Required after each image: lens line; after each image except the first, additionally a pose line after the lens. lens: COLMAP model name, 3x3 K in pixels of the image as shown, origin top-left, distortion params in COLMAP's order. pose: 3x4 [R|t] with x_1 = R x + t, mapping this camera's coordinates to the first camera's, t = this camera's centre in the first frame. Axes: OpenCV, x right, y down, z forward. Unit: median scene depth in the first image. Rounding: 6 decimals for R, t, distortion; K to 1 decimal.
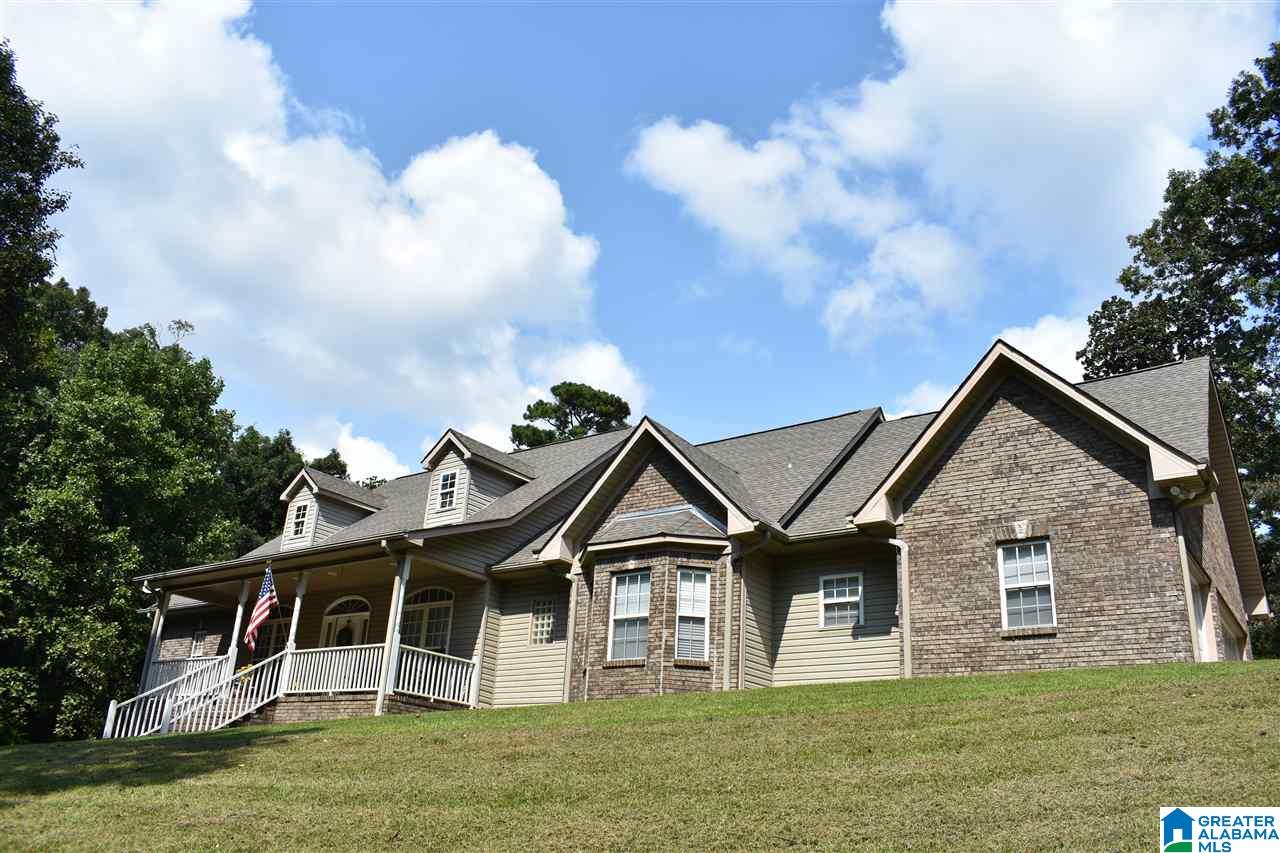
lens RADIAL K [[1002.5, 0, 643.6], [0, 1002.5, 417.9], [0, 0, 1]] dist [-0.097441, 0.017777]
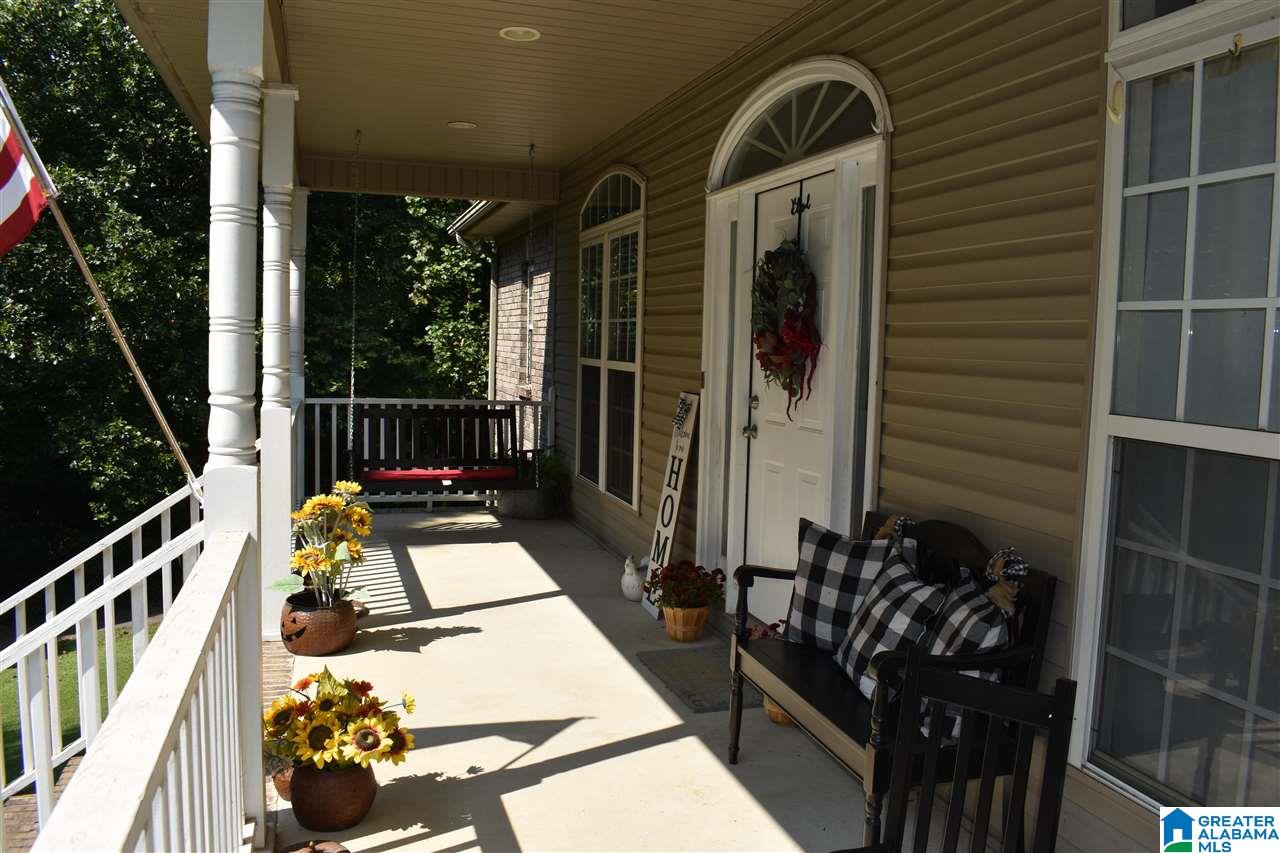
lens RADIAL K [[985.8, 0, 636.7], [0, 985.8, 425.1], [0, 0, 1]] dist [-0.060496, 0.002022]
pose [[0.797598, 0.017699, -0.602930, -0.246758], [0.252849, 0.897699, 0.360838, 0.198274], [0.547636, -0.440254, 0.711528, 0.985503]]
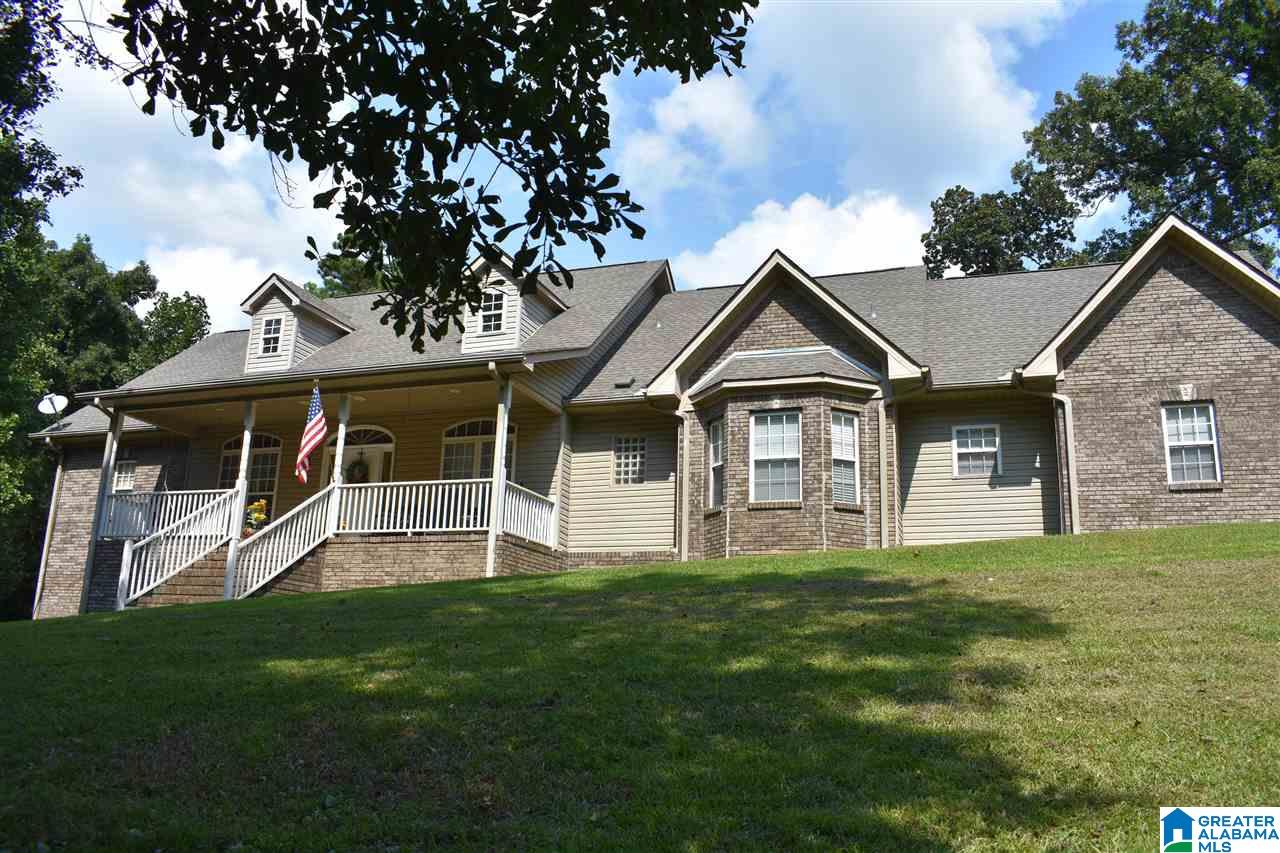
lens RADIAL K [[1002.5, 0, 643.6], [0, 1002.5, 417.9], [0, 0, 1]] dist [-0.097441, 0.017777]
pose [[0.957399, 0.051050, 0.284221, -0.368734], [-0.091206, 0.987325, 0.129890, 0.043306], [-0.273988, -0.150279, 0.949919, 0.115395]]
